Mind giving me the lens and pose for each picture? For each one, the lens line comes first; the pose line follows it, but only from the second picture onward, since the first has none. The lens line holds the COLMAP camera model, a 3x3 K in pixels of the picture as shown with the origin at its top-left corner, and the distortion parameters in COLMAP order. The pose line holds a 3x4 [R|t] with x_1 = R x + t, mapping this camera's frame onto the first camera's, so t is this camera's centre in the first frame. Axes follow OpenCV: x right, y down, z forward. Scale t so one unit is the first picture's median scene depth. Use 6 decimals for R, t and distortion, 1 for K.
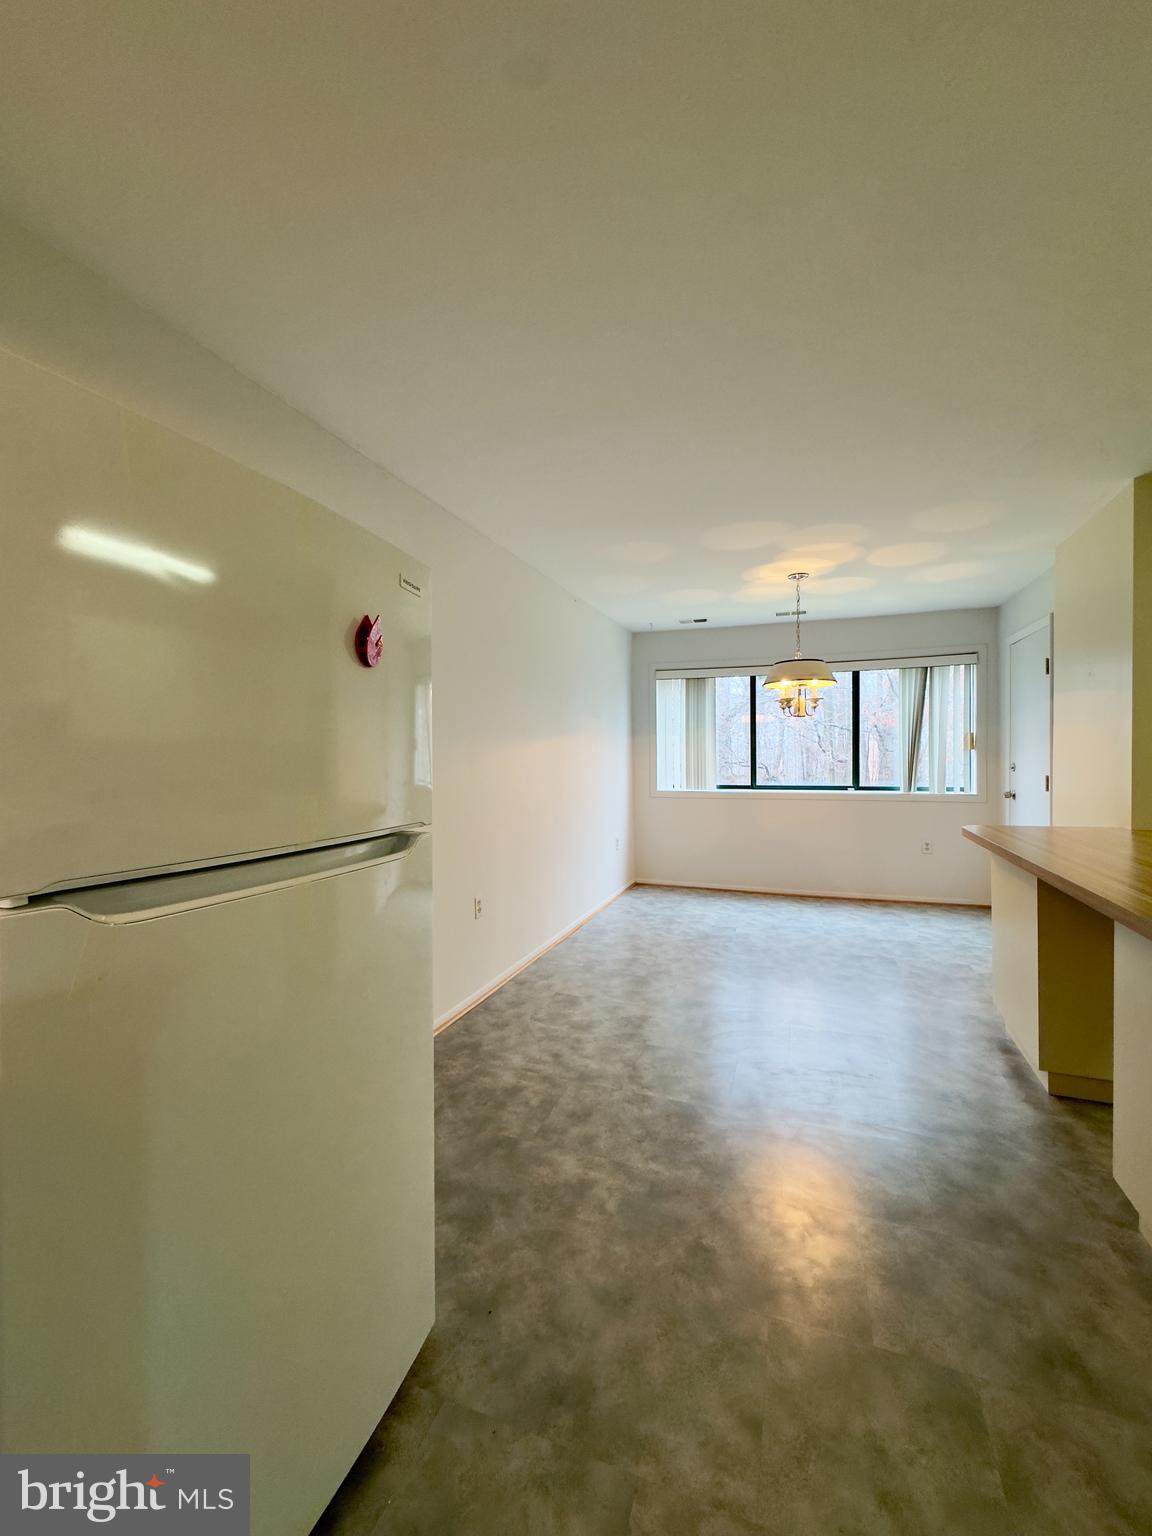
lens RADIAL K [[609.8, 0, 578.0], [0, 609.8, 765.8], [0, 0, 1]] dist [-0.000743, -0.000079]
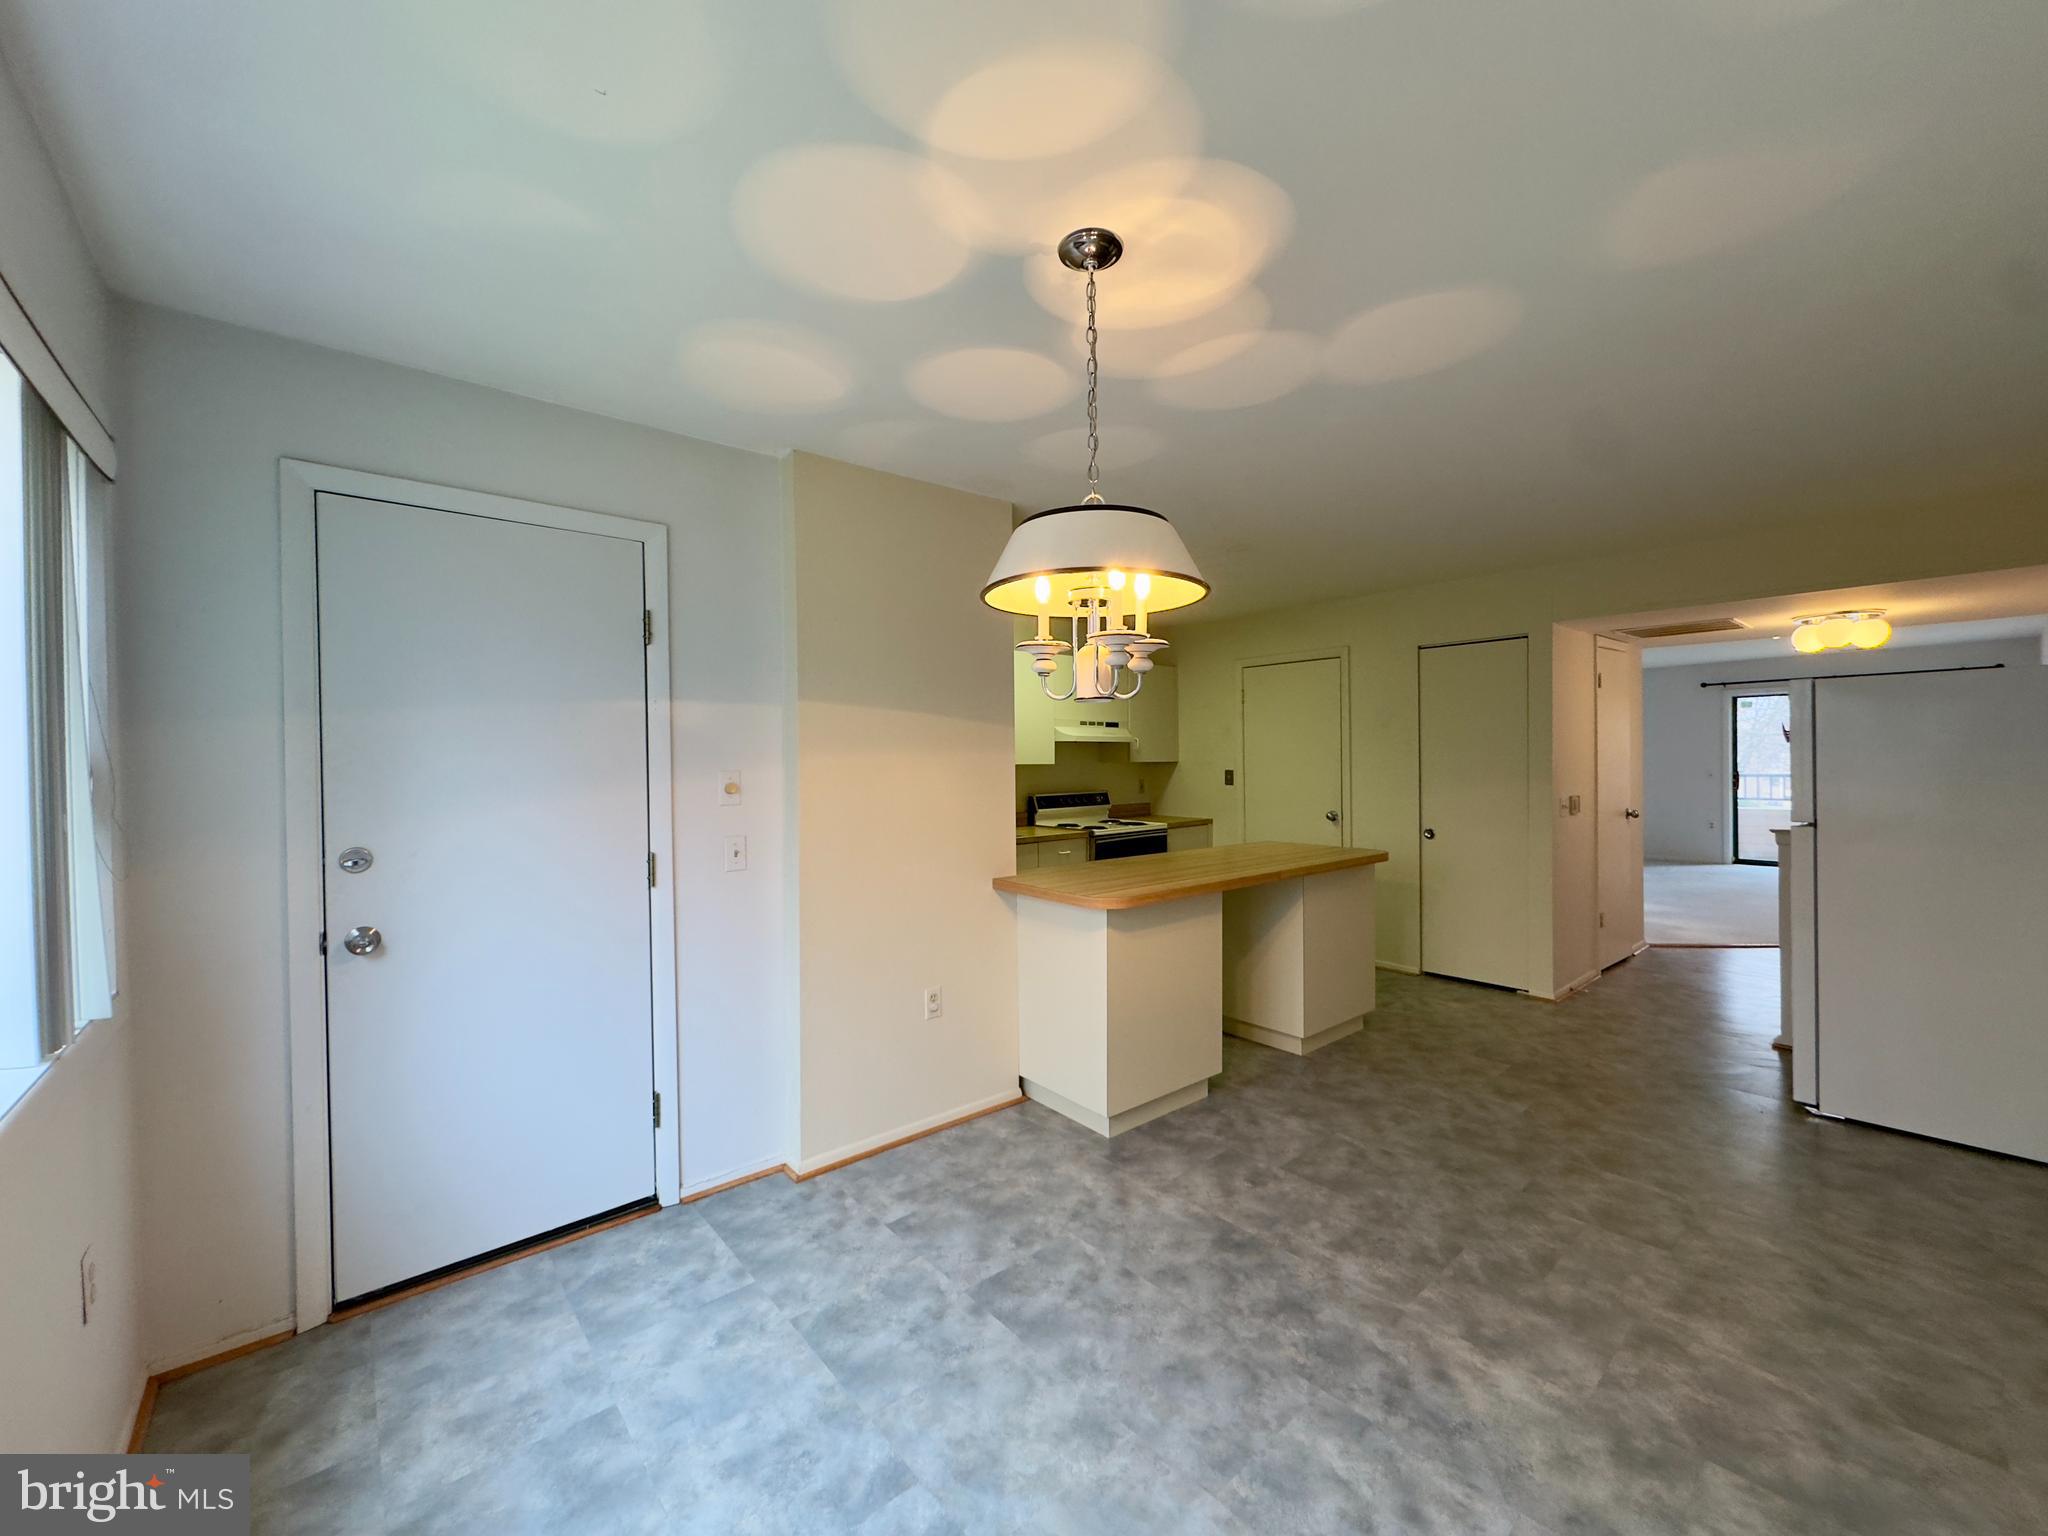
lens RADIAL K [[813.0, 0, 1017.7], [0, 813.0, 767.0], [0, 0, 1]] dist [-0.000743, -0.000079]
pose [[-0.873594, 0.013700, 0.486463, 0.184907], [0.025318, 0.999529, 0.017318, -0.053078], [-0.485996, 0.027445, -0.873530, 1.319499]]
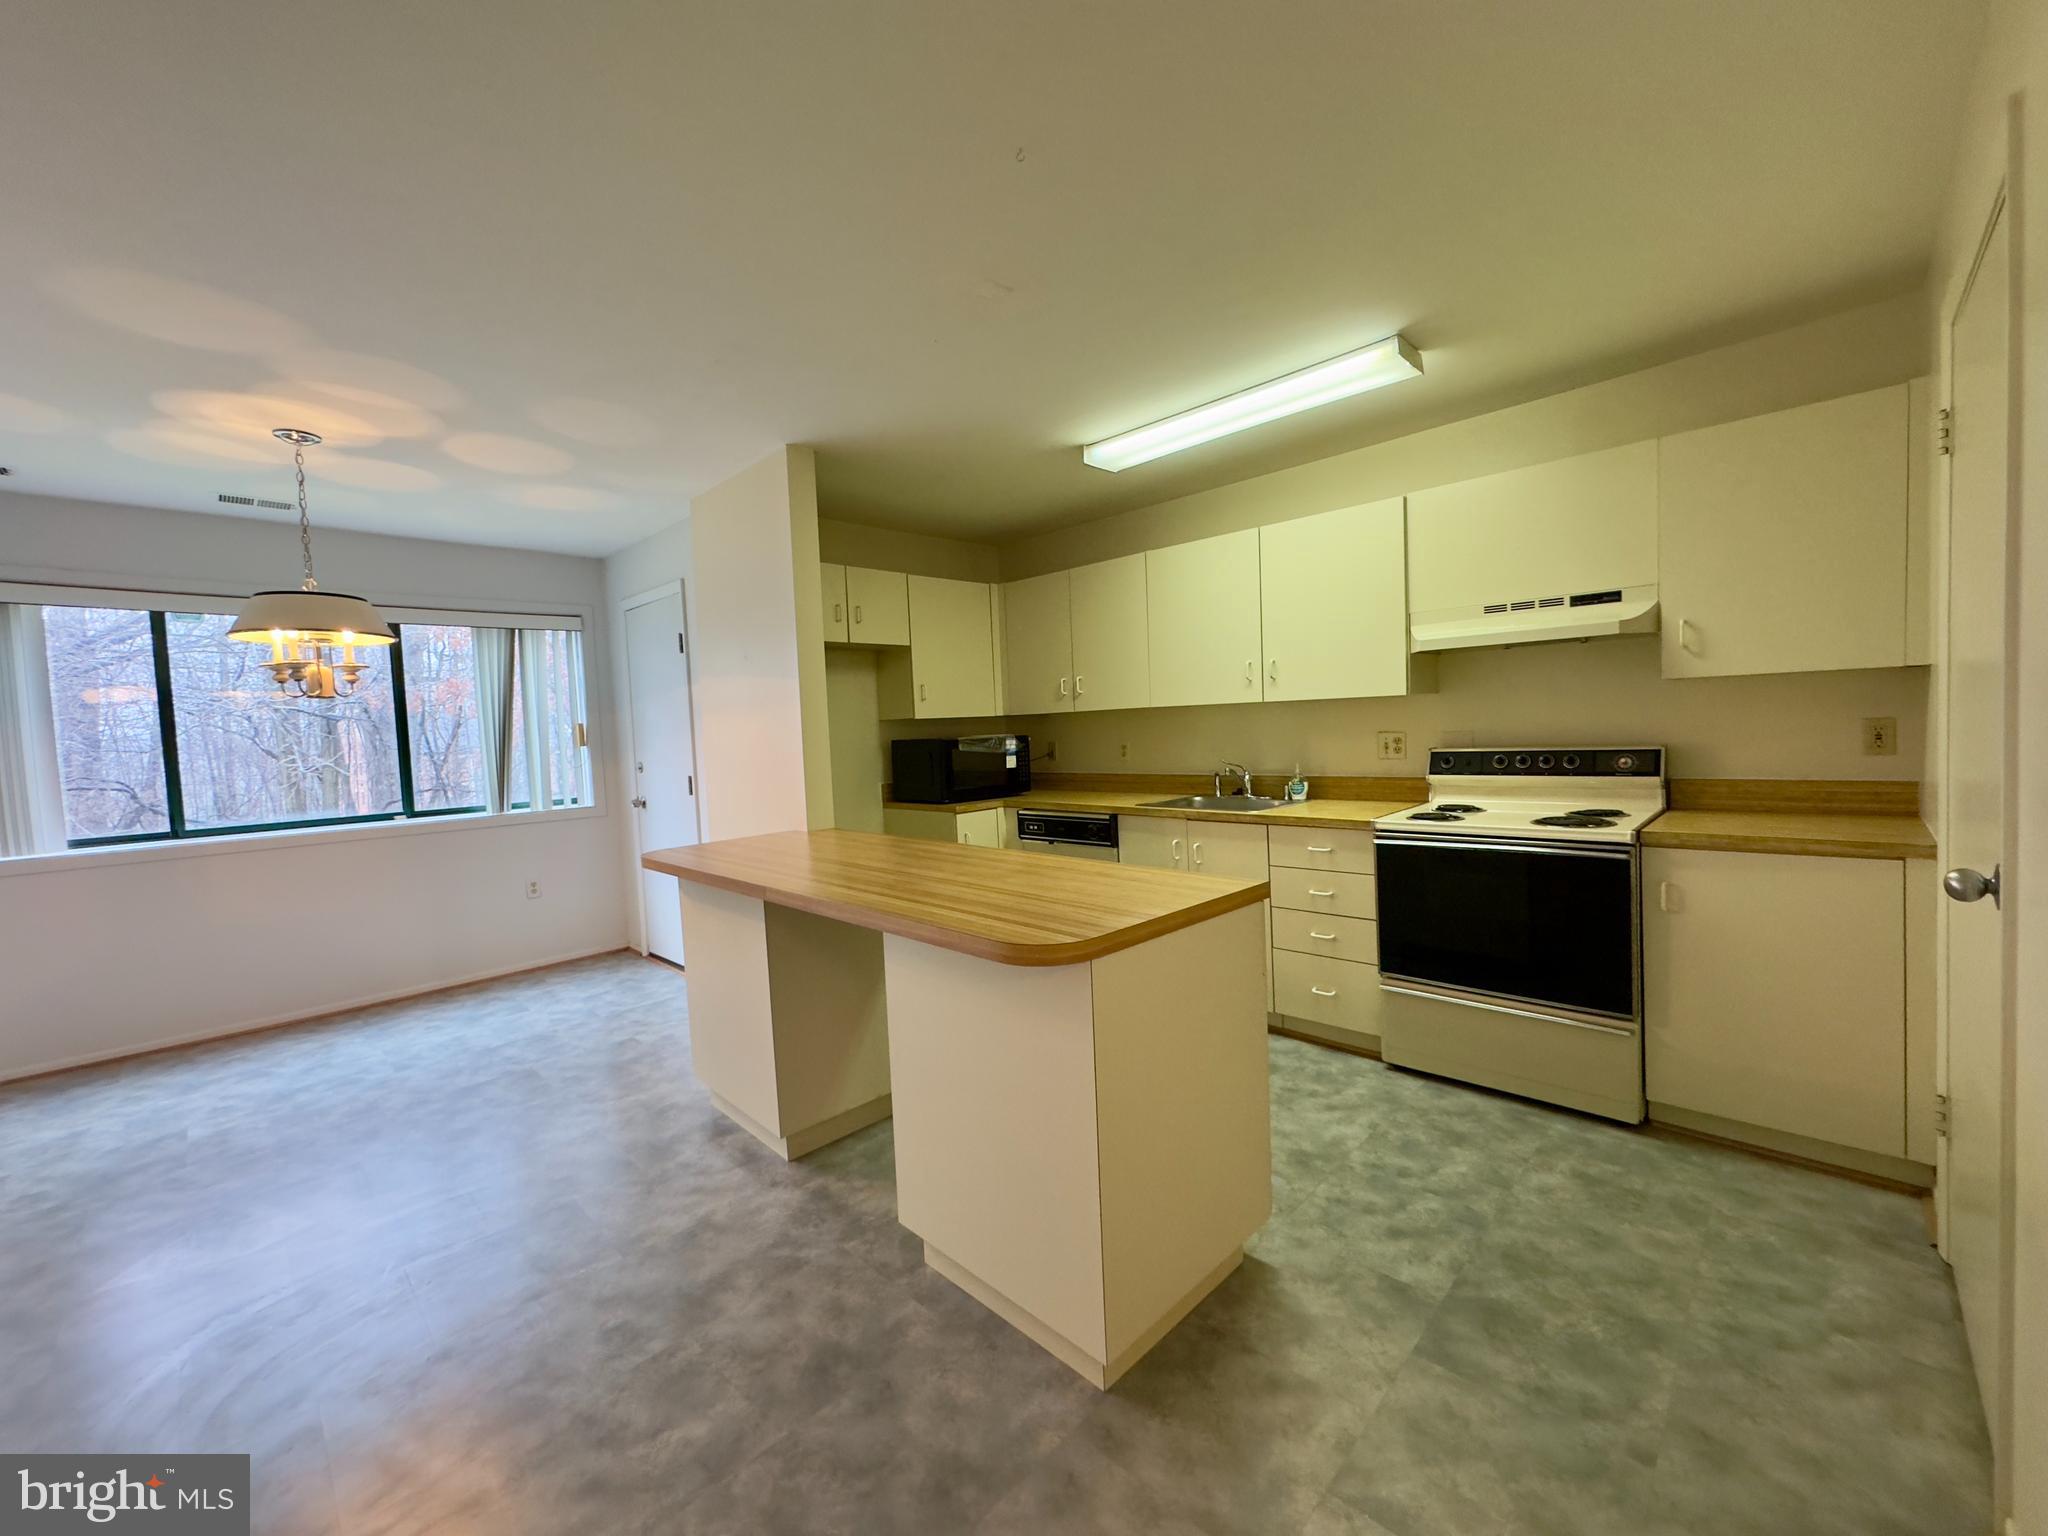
lens RADIAL K [[813.0, 0, 1025.9], [0, 813.0, 764.8], [0, 0, 1]] dist [-0.000743, -0.000079]
pose [[0.410479, -0.053348, 0.910308, -0.040507], [0.052183, 0.998025, 0.034959, -0.012787], [-0.910376, 0.033153, 0.412453, 0.123545]]
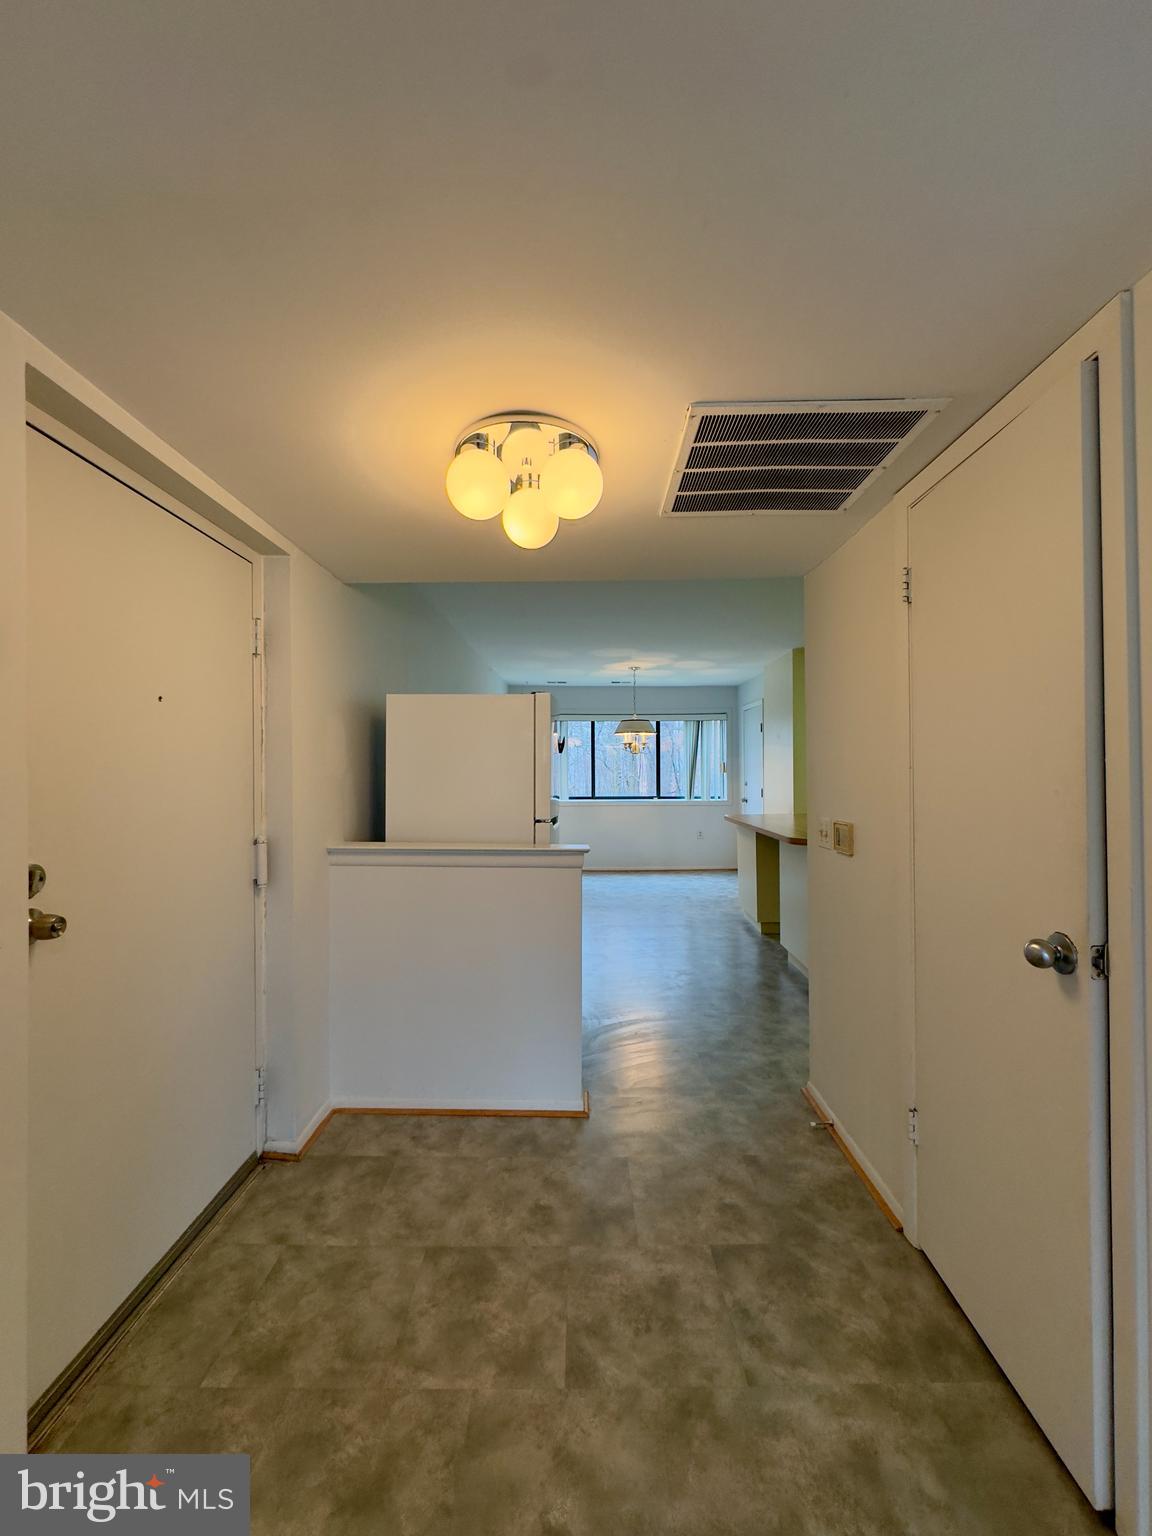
lens RADIAL K [[609.8, 0, 573.0], [0, 609.8, 762.1], [0, 0, 1]] dist [-0.000743, -0.000079]
pose [[0.941617, 0.009345, 0.336556, -0.331236], [0.000902, 0.999541, -0.030277, -0.007683], [-0.336685, 0.028813, 0.941177, -0.464301]]
